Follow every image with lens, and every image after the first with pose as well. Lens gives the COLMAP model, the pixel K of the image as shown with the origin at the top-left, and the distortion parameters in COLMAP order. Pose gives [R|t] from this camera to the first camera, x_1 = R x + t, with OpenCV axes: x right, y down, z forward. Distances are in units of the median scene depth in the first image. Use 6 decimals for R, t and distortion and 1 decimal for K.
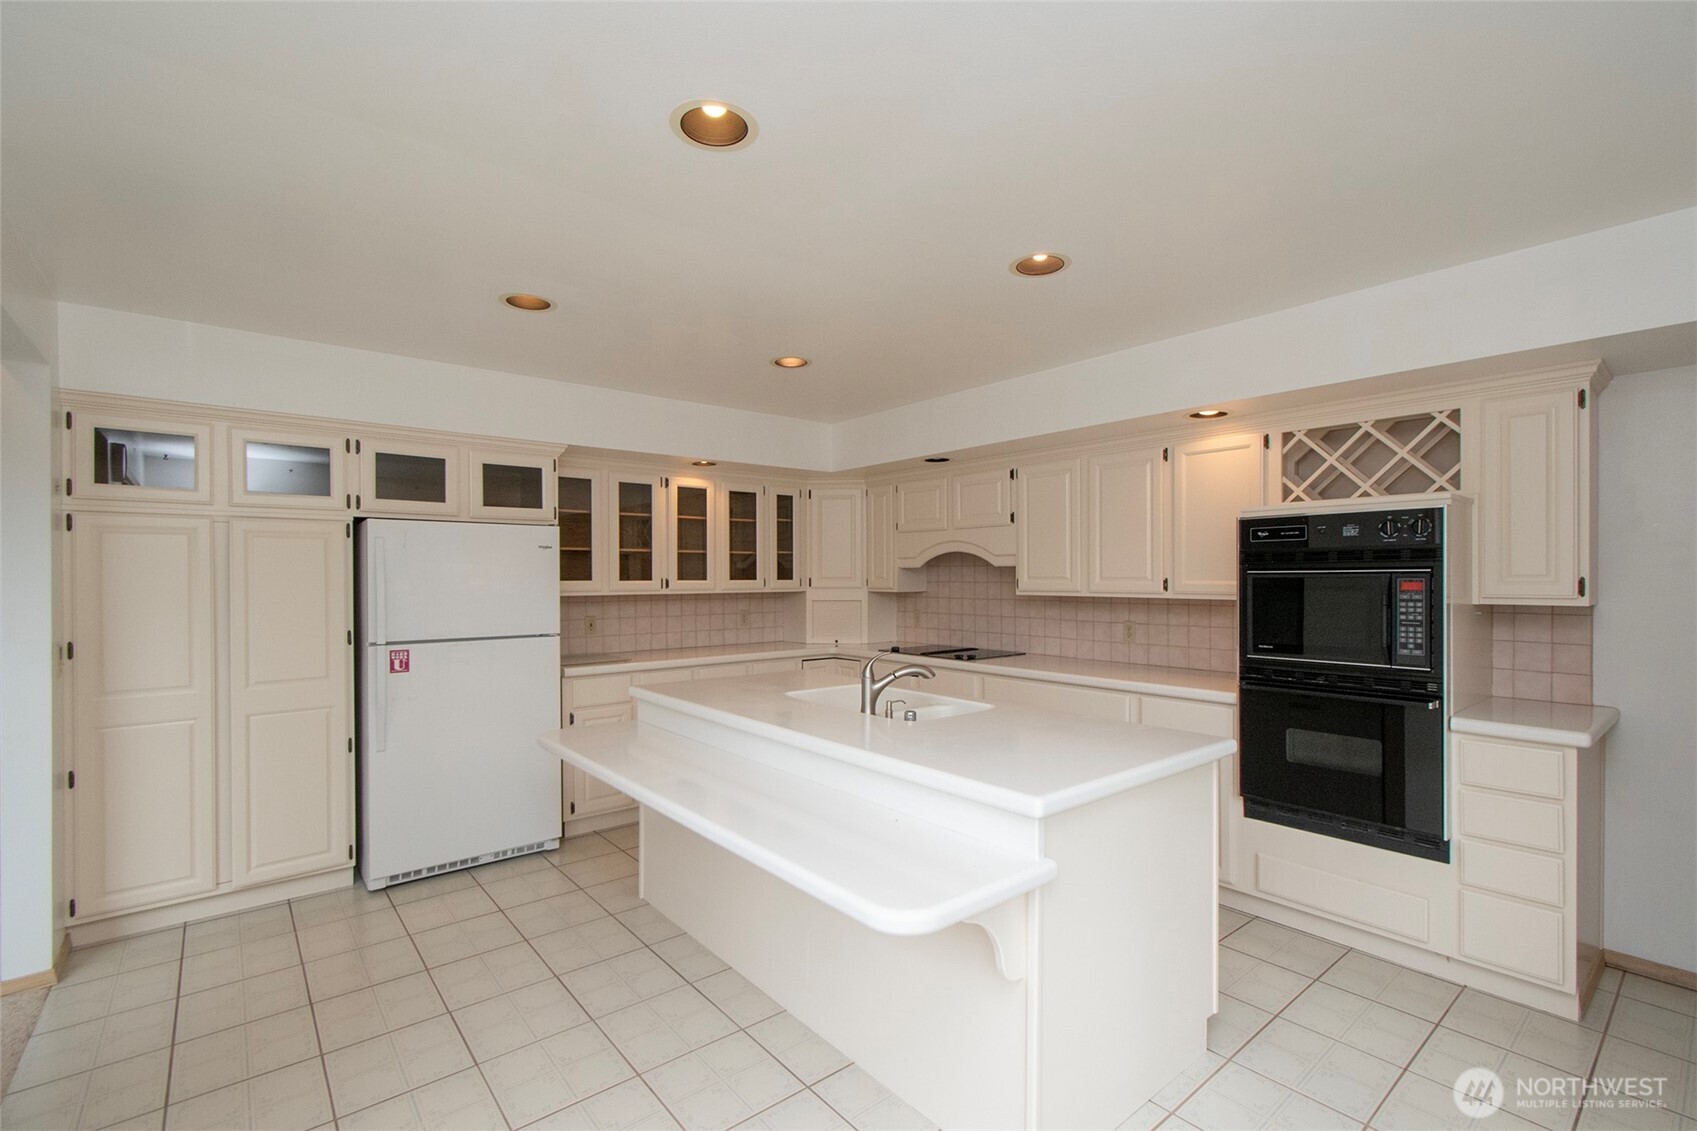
lens RADIAL K [[755.4, 0, 847.6], [0, 755.4, 583.6], [0, 0, 1]] dist [0.000472, -0.000127]
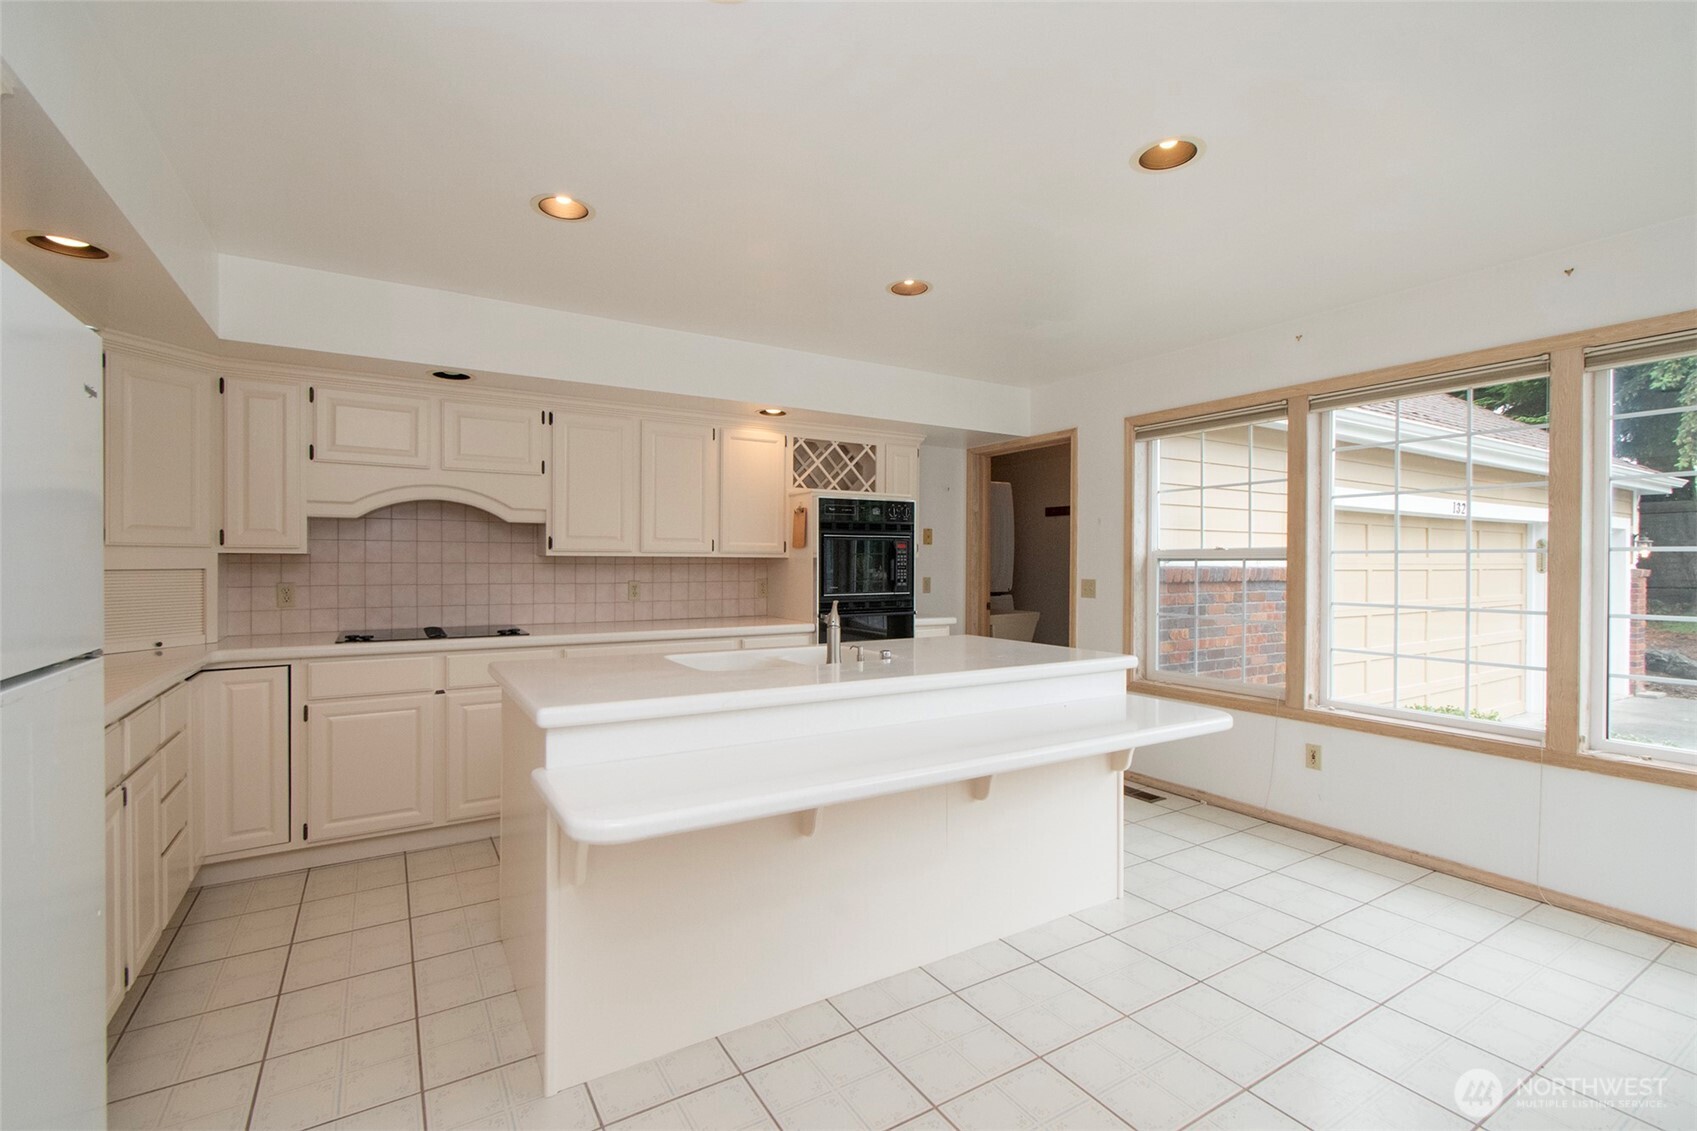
lens RADIAL K [[755.4, 0, 845.8], [0, 755.4, 557.5], [0, 0, 1]] dist [0.000472, -0.000127]
pose [[0.135238, 0.003443, 0.990807, -0.703608], [0.002539, 0.999989, -0.003821, 0.024913], [-0.990810, 0.003032, 0.135227, 0.634270]]
